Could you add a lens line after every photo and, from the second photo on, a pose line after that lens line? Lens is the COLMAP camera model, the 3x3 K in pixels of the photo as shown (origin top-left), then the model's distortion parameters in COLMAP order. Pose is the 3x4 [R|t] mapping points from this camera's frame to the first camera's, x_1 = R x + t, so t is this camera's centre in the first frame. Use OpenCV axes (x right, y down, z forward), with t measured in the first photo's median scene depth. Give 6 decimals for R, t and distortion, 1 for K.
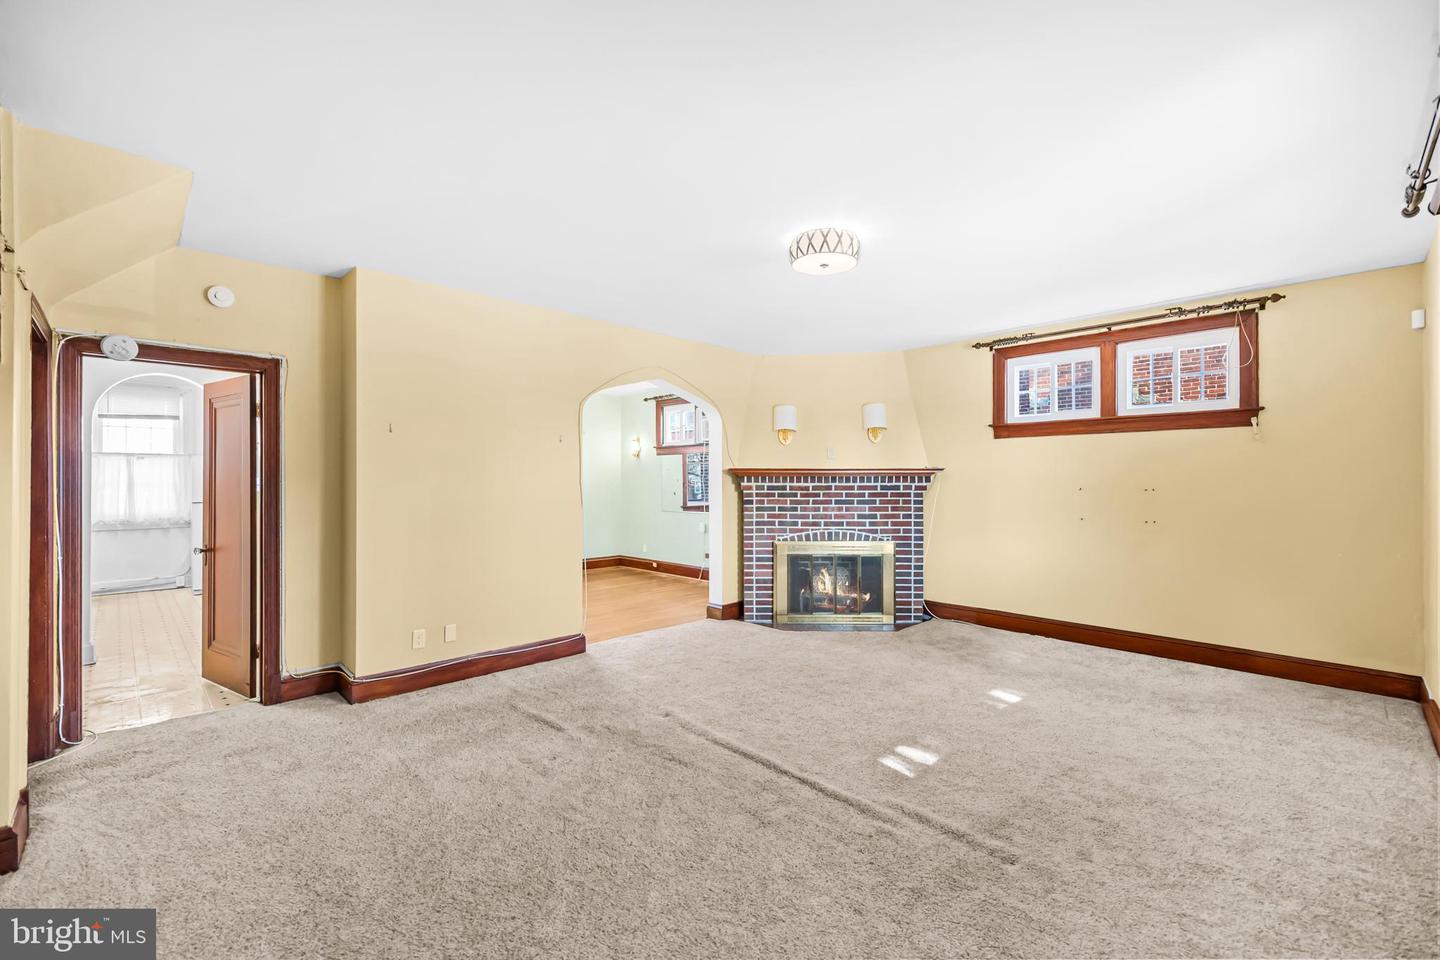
lens RADIAL K [[608.9, 0, 720.0], [0, 608.9, 480.0], [0, 0, 1]] dist [0.002939, 0.000096]
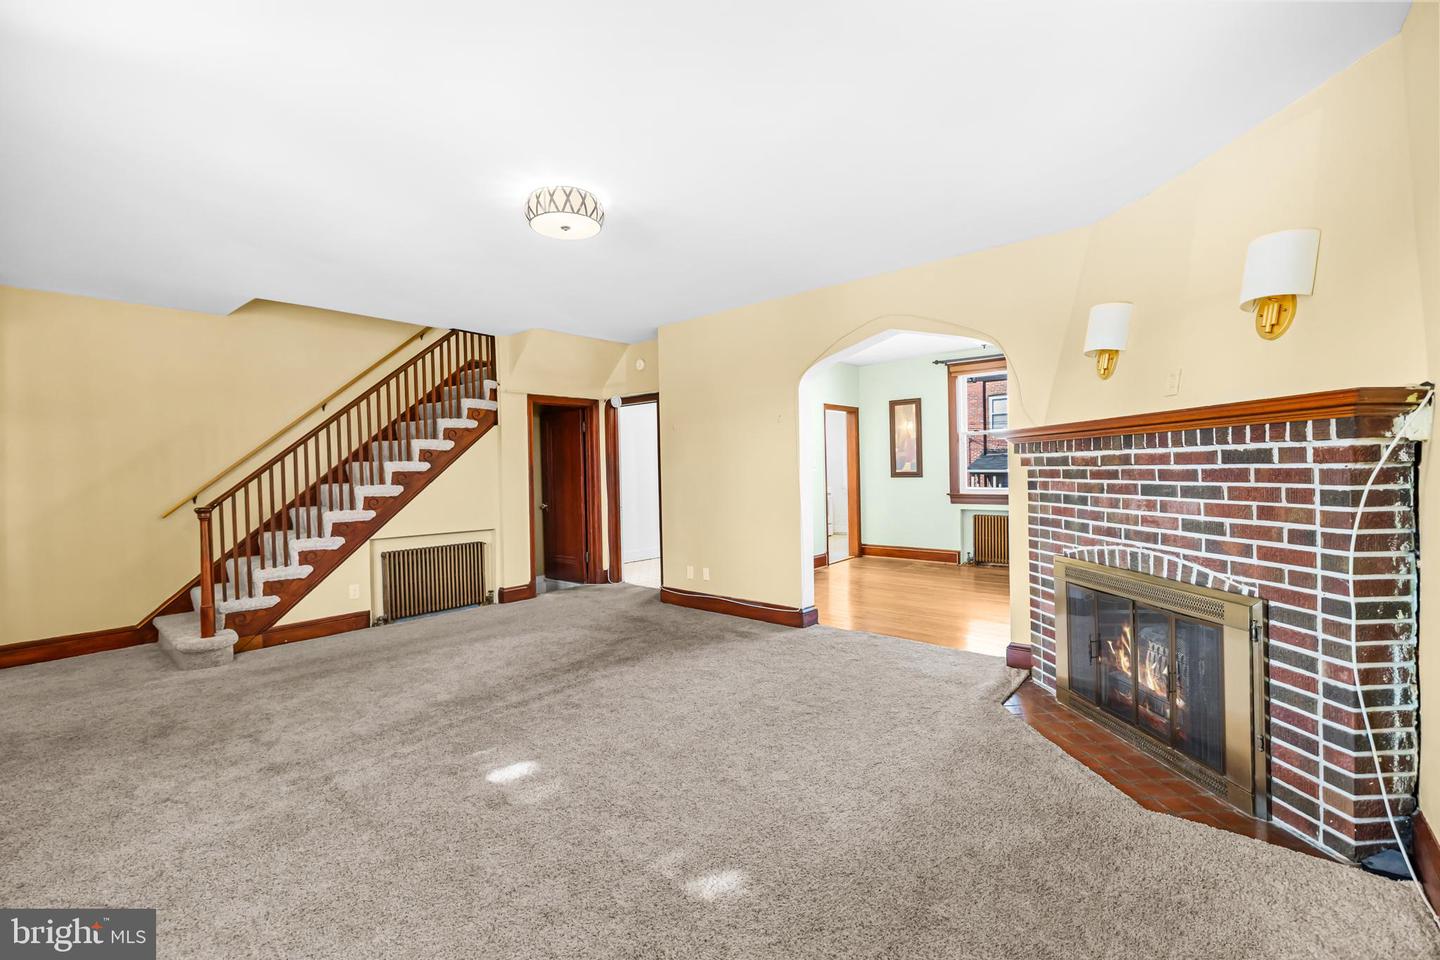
lens RADIAL K [[608.9, 0, 720.0], [0, 608.9, 480.0], [0, 0, 1]] dist [0.002939, 0.000096]
pose [[0.081212, 0.015385, -0.996578, 0.627950], [0.023411, 0.999576, 0.017339, 0.013046], [0.996422, -0.024739, 0.080817, 0.640488]]
